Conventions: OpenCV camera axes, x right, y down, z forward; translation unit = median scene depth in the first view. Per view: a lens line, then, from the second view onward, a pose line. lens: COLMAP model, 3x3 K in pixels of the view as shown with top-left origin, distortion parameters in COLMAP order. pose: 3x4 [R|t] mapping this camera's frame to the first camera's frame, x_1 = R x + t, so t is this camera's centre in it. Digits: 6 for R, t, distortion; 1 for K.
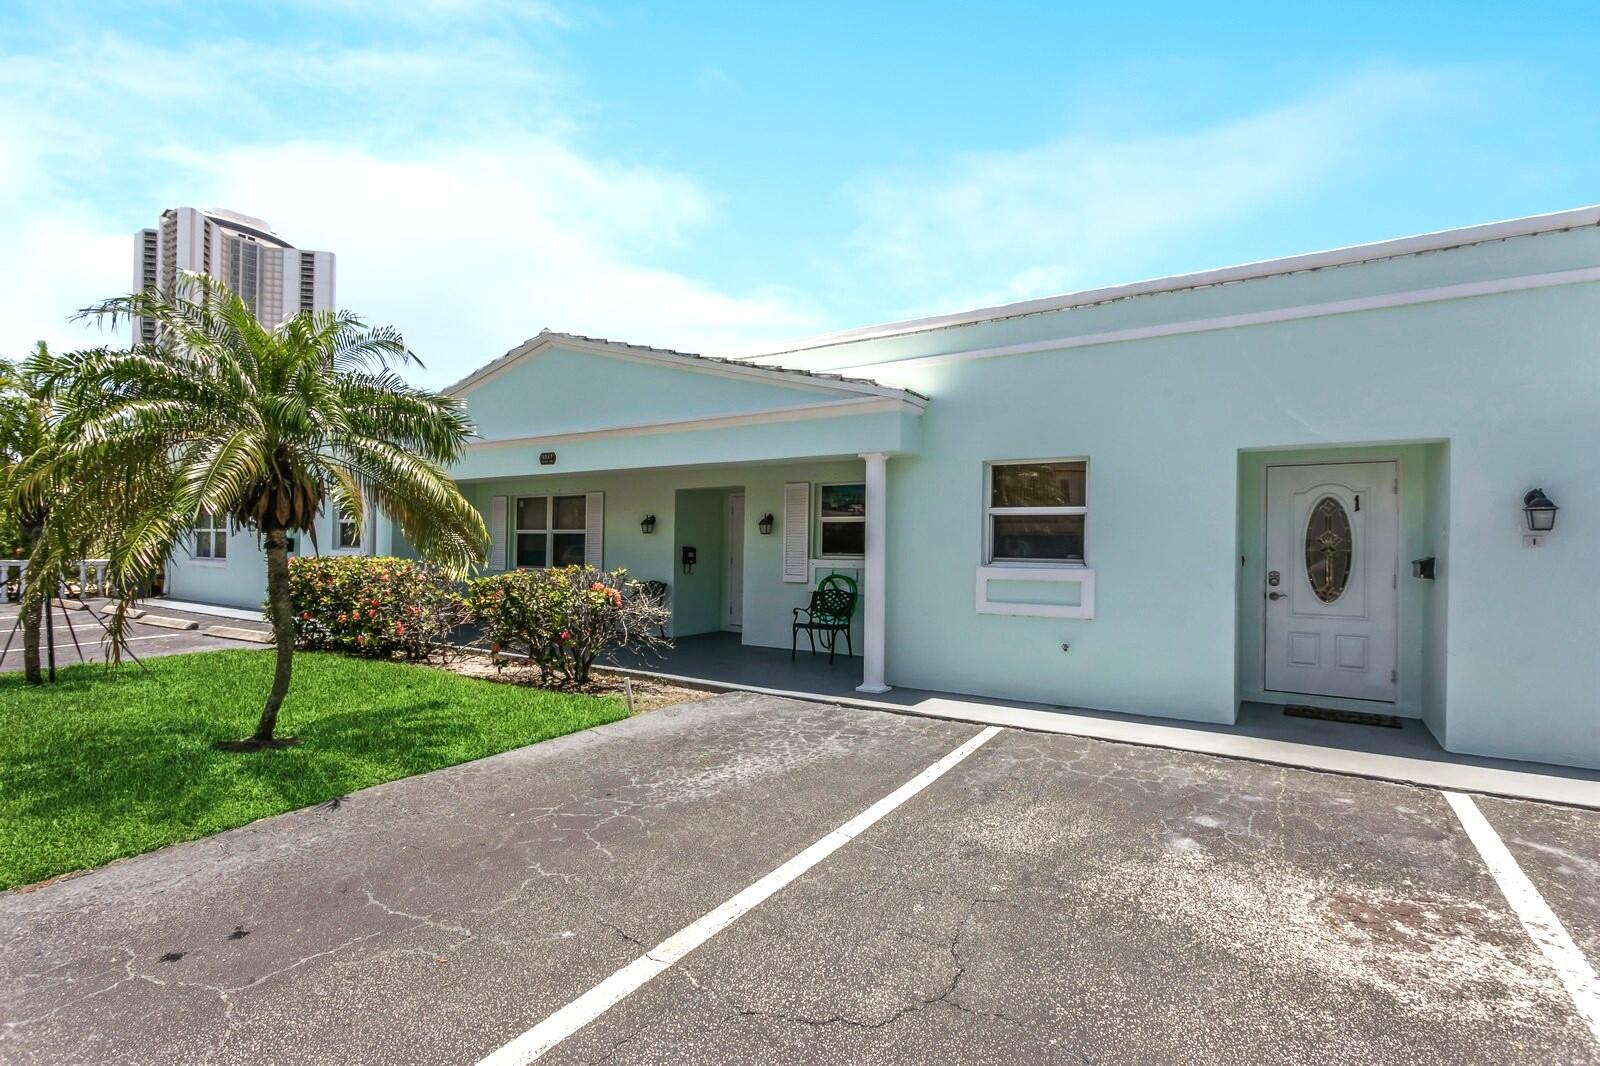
lens RADIAL K [[766.2, 0, 798.9], [0, 766.2, 537.8], [0, 0, 1]] dist [0.000818, 0.002113]
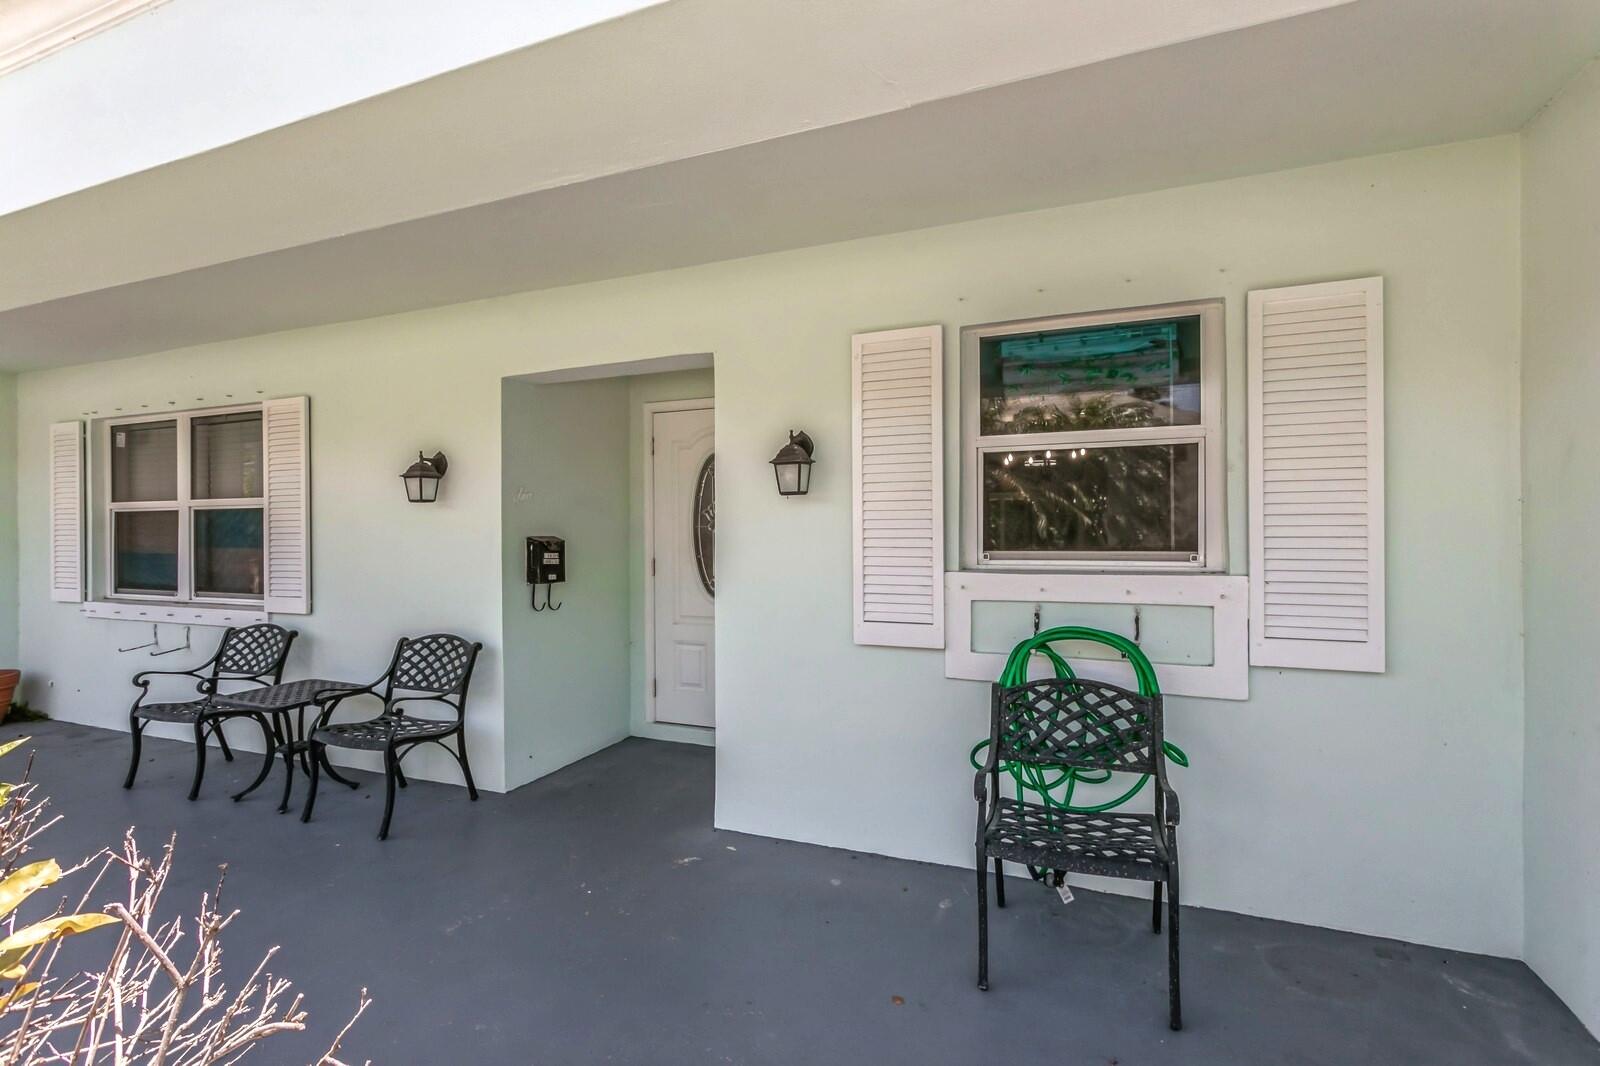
lens RADIAL K [[766.2, 0, 802.3], [0, 766.2, 526.6], [0, 0, 1]] dist [0.000818, 0.002113]
pose [[0.984809, -0.020154, 0.172465, -0.094780], [0.017747, 0.999723, 0.015489, 0.003494], [-0.172729, -0.012193, 0.984894, 0.688141]]
